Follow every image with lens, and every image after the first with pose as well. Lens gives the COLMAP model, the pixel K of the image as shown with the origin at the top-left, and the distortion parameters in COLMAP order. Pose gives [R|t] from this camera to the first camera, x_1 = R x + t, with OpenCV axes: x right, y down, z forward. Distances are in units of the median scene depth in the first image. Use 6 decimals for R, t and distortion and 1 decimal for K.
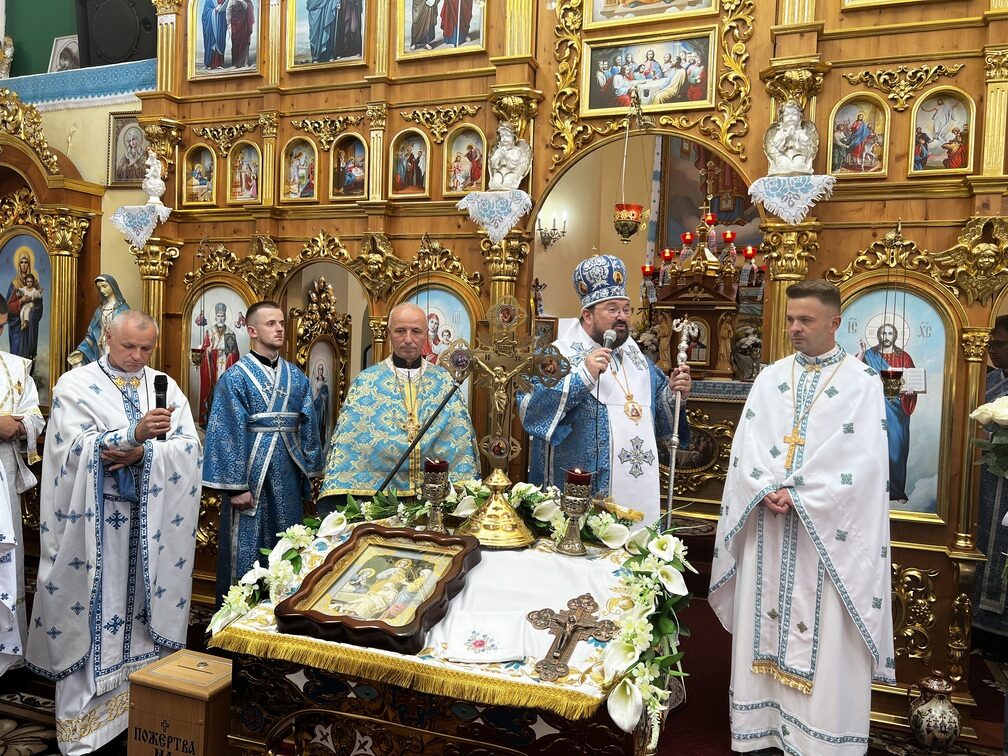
lens RADIAL K [[762.5, 0, 505.8], [0, 762.5, 377.4], [0, 0, 1]] dist [0.051435, -0.058223]
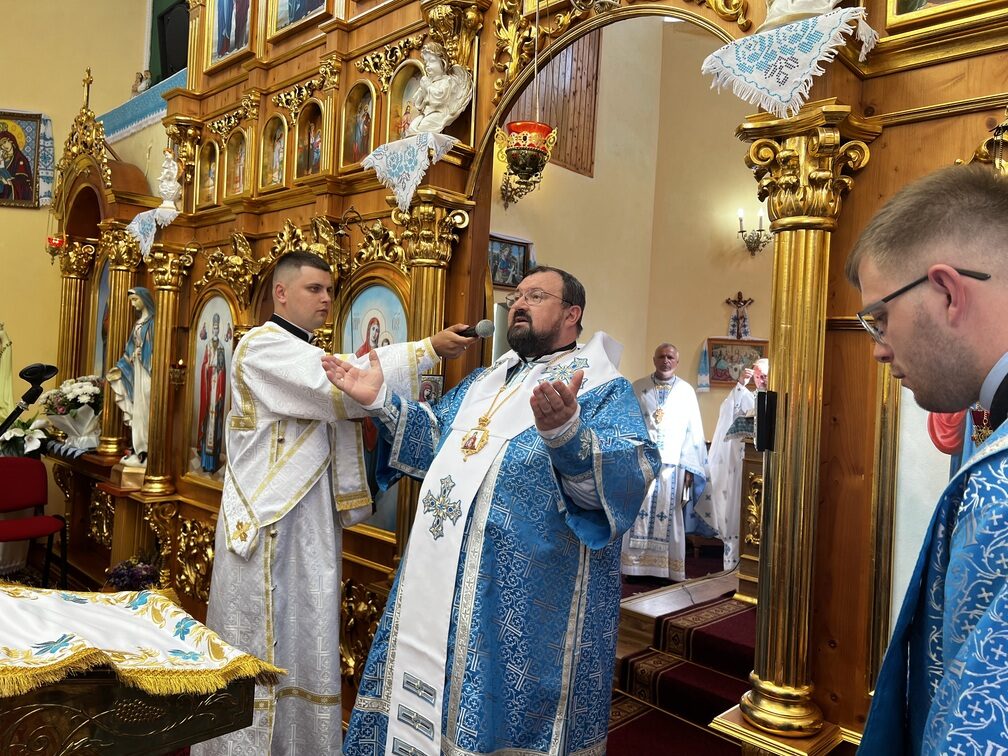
lens RADIAL K [[762.5, 0, 511.2], [0, 762.5, 366.0], [0, 0, 1]] dist [0.051435, -0.058223]
pose [[0.913029, 0.008915, -0.407798, 0.384603], [-0.034303, 0.997898, -0.054985, 0.000013], [0.406451, 0.064192, 0.911415, 0.434100]]
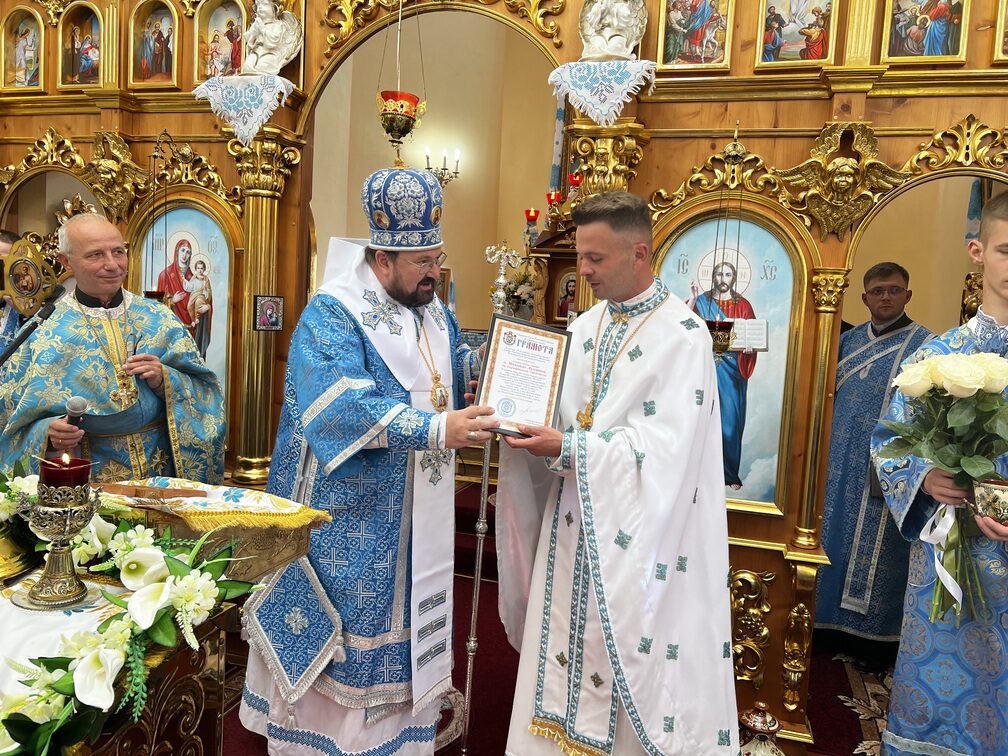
lens RADIAL K [[762.5, 0, 513.7], [0, 762.5, 374.2], [0, 0, 1]] dist [0.051435, -0.058223]
pose [[0.997501, 0.017893, 0.068346, 0.218060], [-0.020873, 0.998851, 0.043132, 0.014453], [-0.067496, -0.044450, 0.996729, 0.218774]]
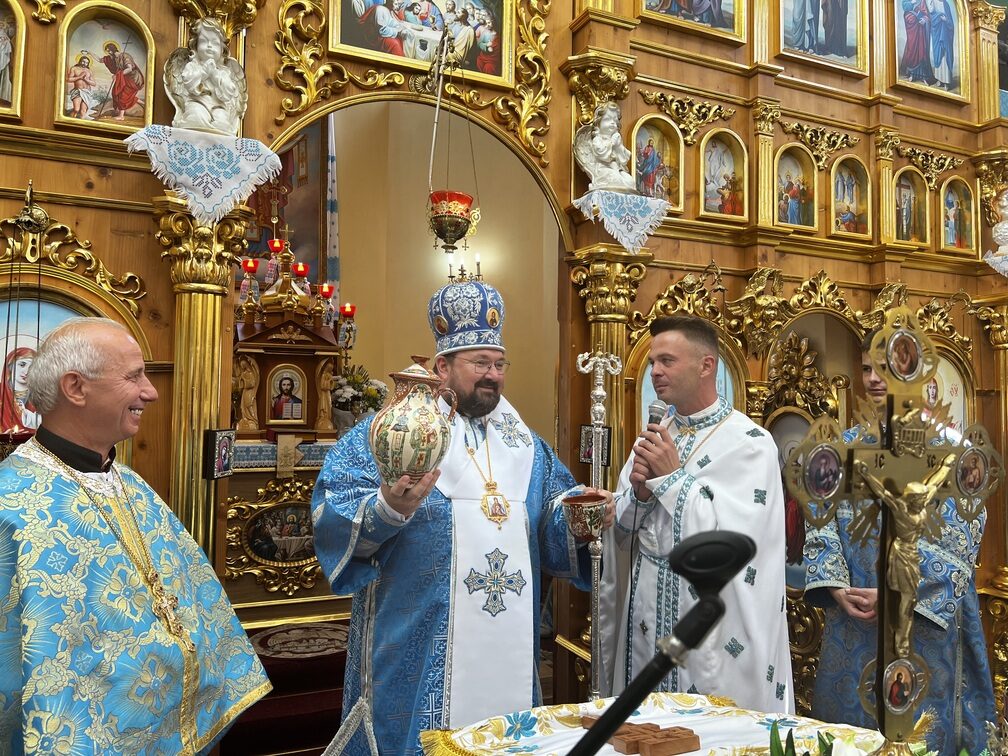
lens RADIAL K [[762.5, 0, 508.5], [0, 762.5, 370.0], [0, 0, 1]] dist [0.051435, -0.058223]
pose [[0.717512, 0.013518, 0.696415, -0.255126], [0.036819, 0.997678, -0.057299, -0.032658], [-0.695572, 0.066754, 0.715348, 0.483251]]
